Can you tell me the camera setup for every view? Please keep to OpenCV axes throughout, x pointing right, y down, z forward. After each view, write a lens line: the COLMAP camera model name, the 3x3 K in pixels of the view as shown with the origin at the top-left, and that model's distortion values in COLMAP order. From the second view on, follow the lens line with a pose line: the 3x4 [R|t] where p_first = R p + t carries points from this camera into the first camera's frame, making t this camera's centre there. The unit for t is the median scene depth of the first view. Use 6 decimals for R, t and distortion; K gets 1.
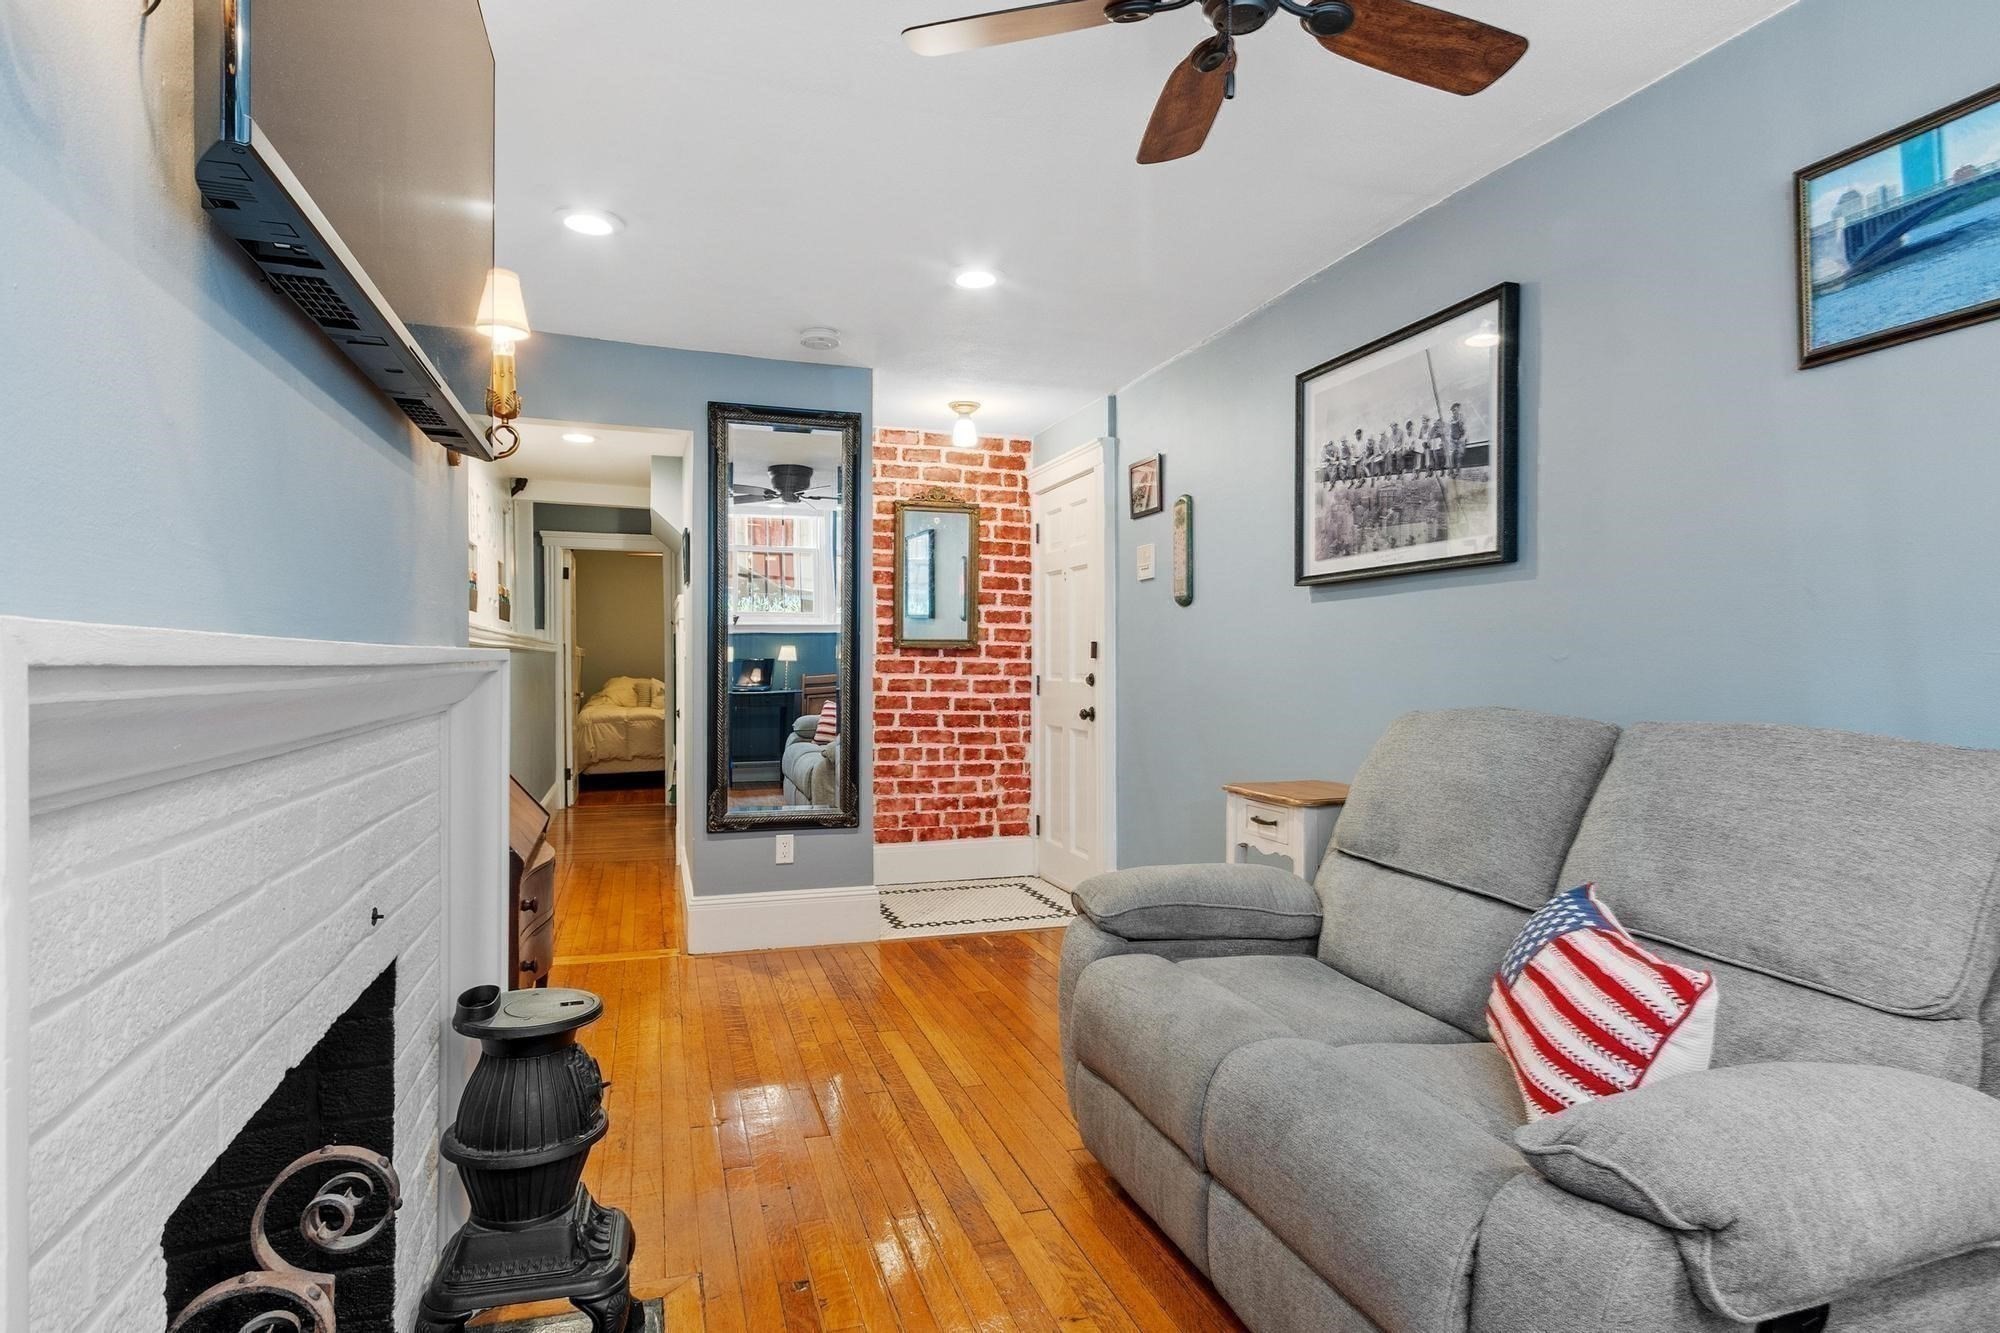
lens RADIAL K [[1078.8, 0, 977.8], [0, 1078.8, 666.1], [0, 0, 1]] dist [0.000523, -0.000554]
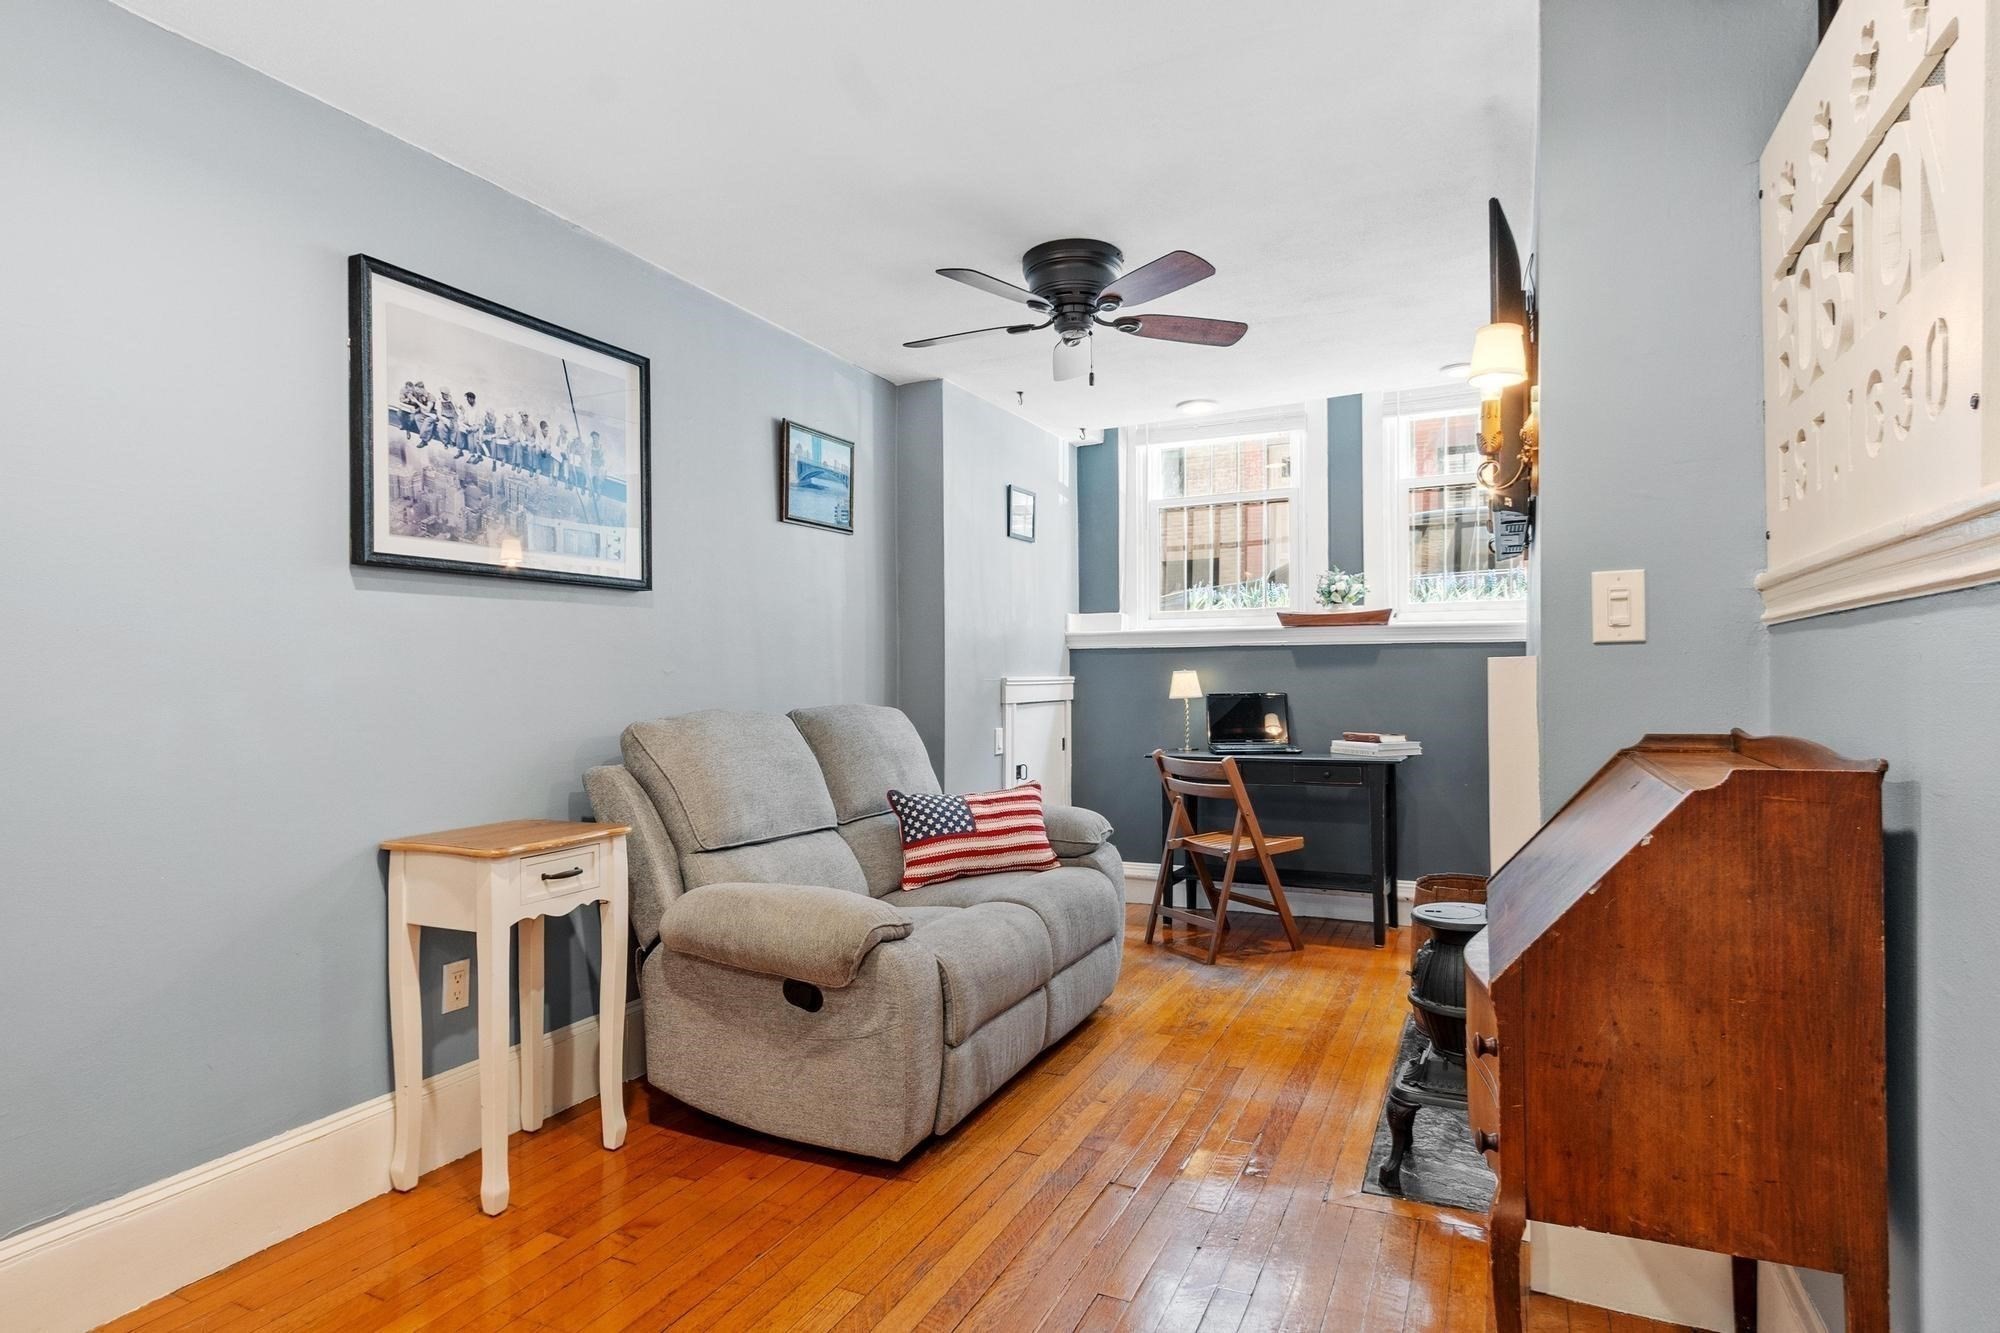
lens RADIAL K [[1082.2, 0, 988.7], [0, 1082.2, 680.6], [0, 0, 1]] dist [-0.001754, -0.000367]
pose [[-0.738764, 0.001773, 0.673961, -0.278607], [0.009020, 0.999933, 0.007257, -0.001746], [-0.673903, 0.011440, -0.738731, 0.765355]]
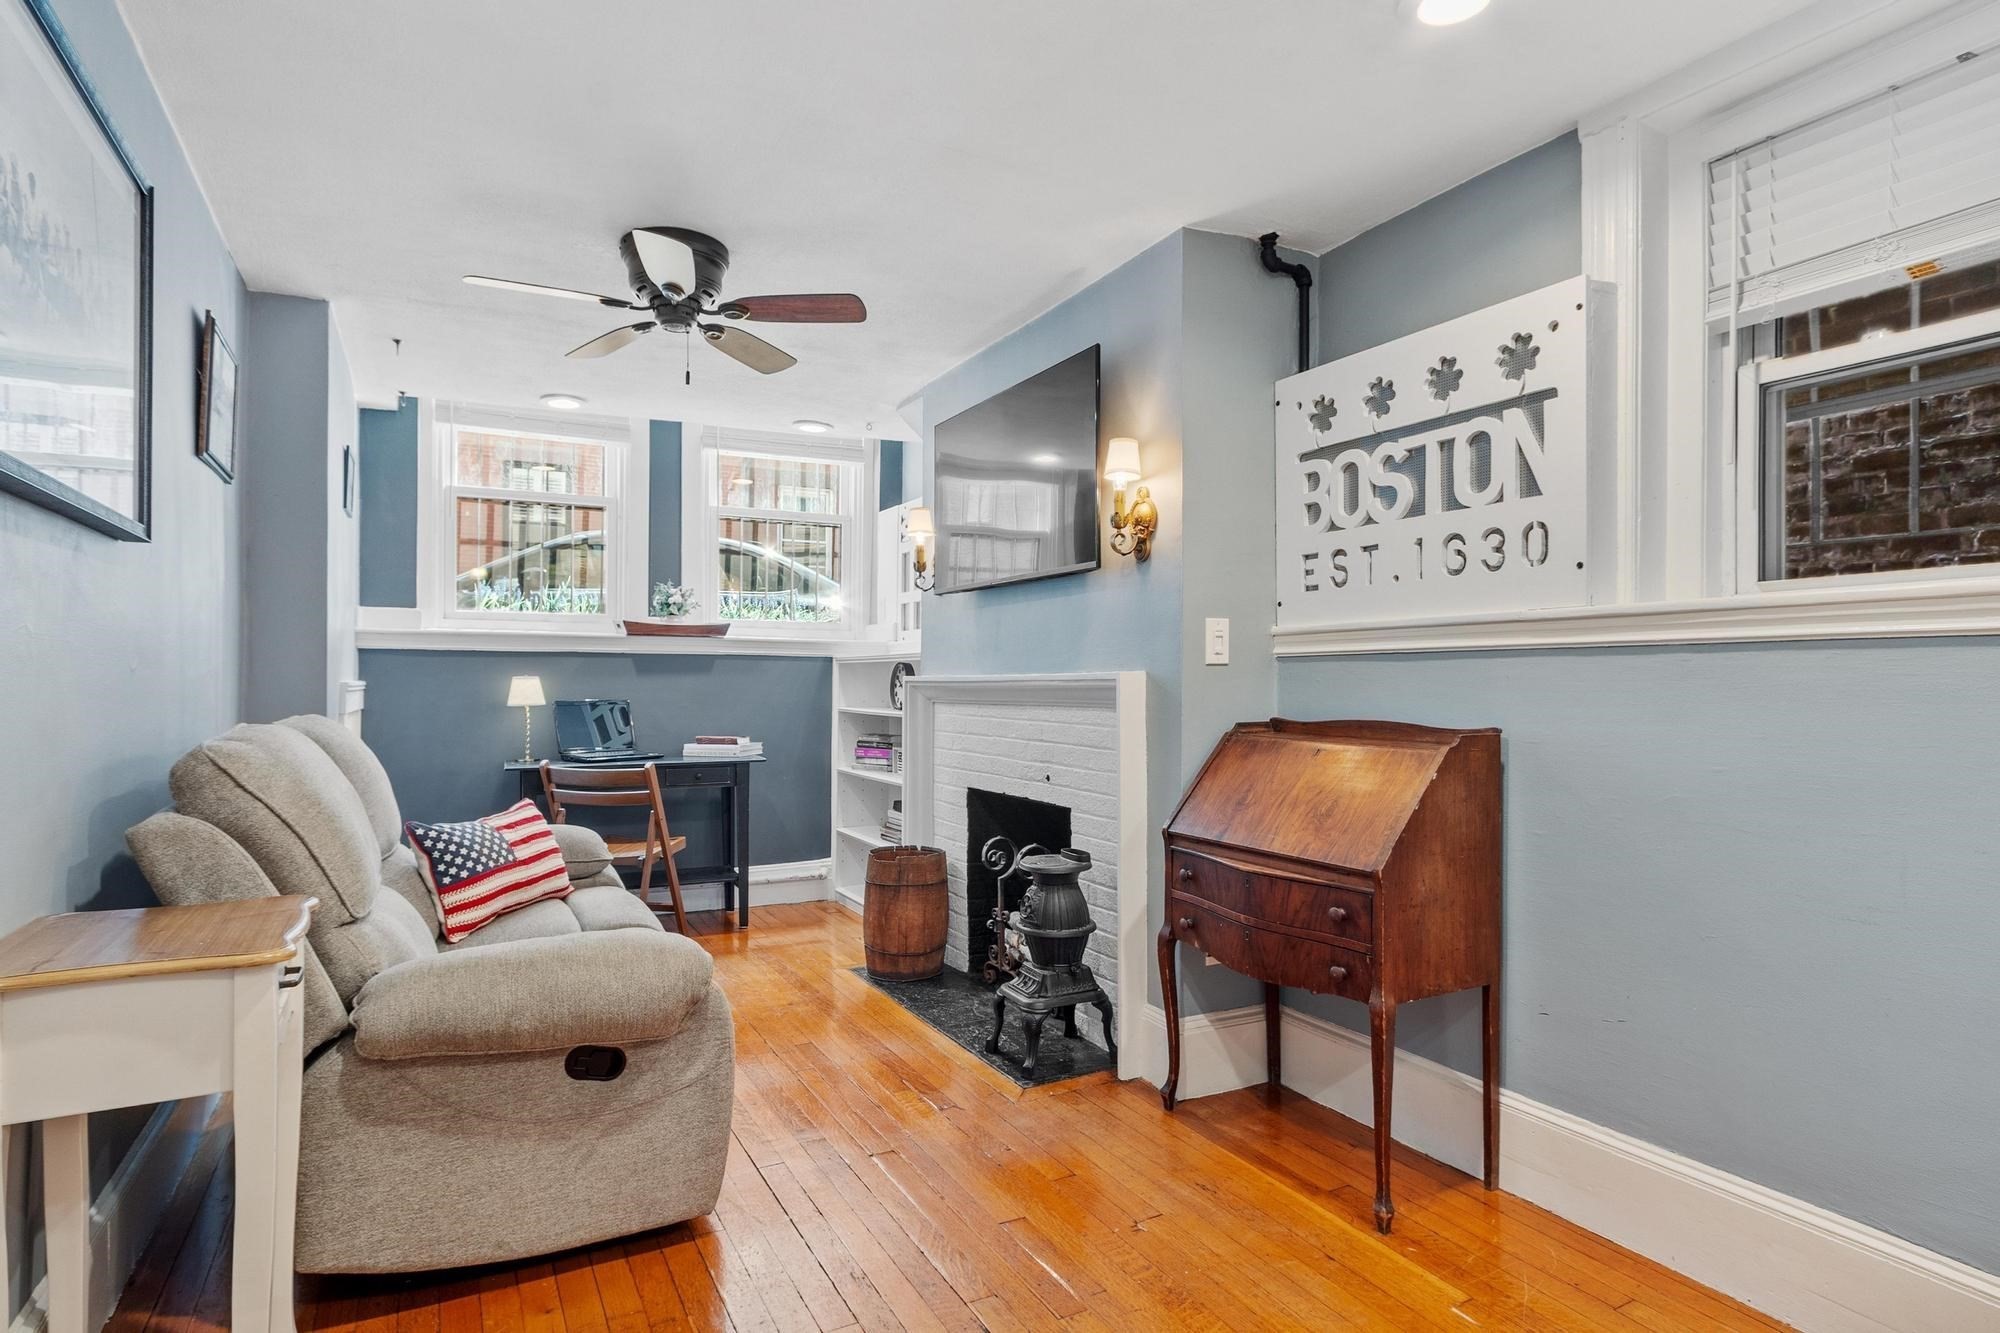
lens RADIAL K [[1048.4, 0, 993.2], [0, 1048.4, 677.9], [0, 0, 1]] dist [0.004125, 0.000354]
pose [[-0.981910, -0.004988, -0.189281, 0.016173], [-0.004886, 0.999988, -0.001007, -0.001825], [0.189284, -0.000064, -0.981922, 0.868048]]
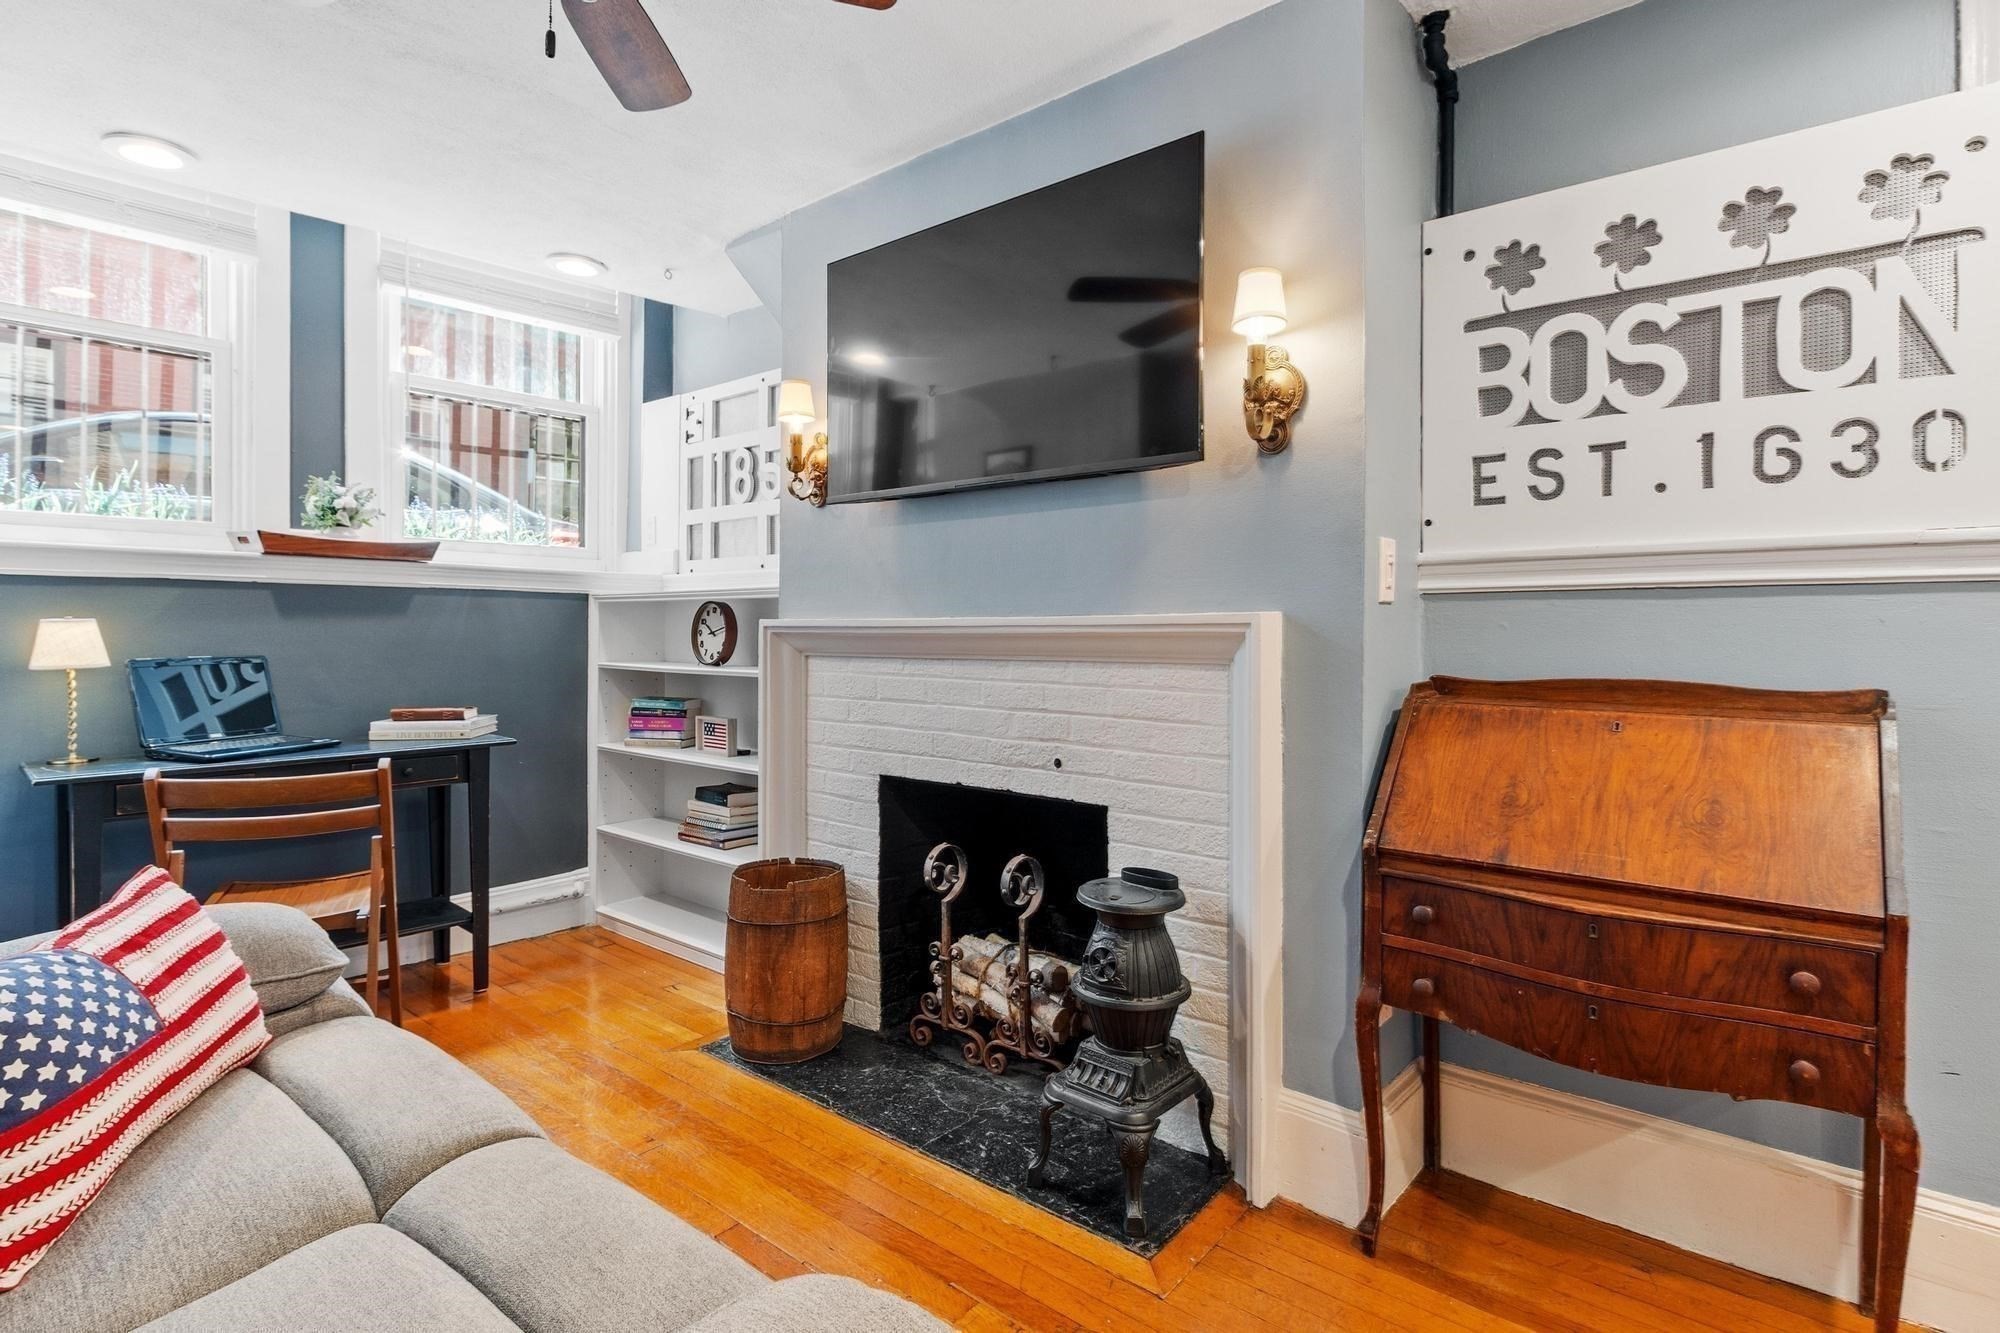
lens RADIAL K [[985.0, 0, 992.6], [0, 985.0, 644.1], [0, 0, 1]] dist [0.000564, -0.000874]
pose [[-0.837723, 0.000795, -0.546095, 0.116445], [-0.007729, 0.999882, 0.013313, 0.001546], [0.546041, 0.015373, -0.837617, 0.587817]]
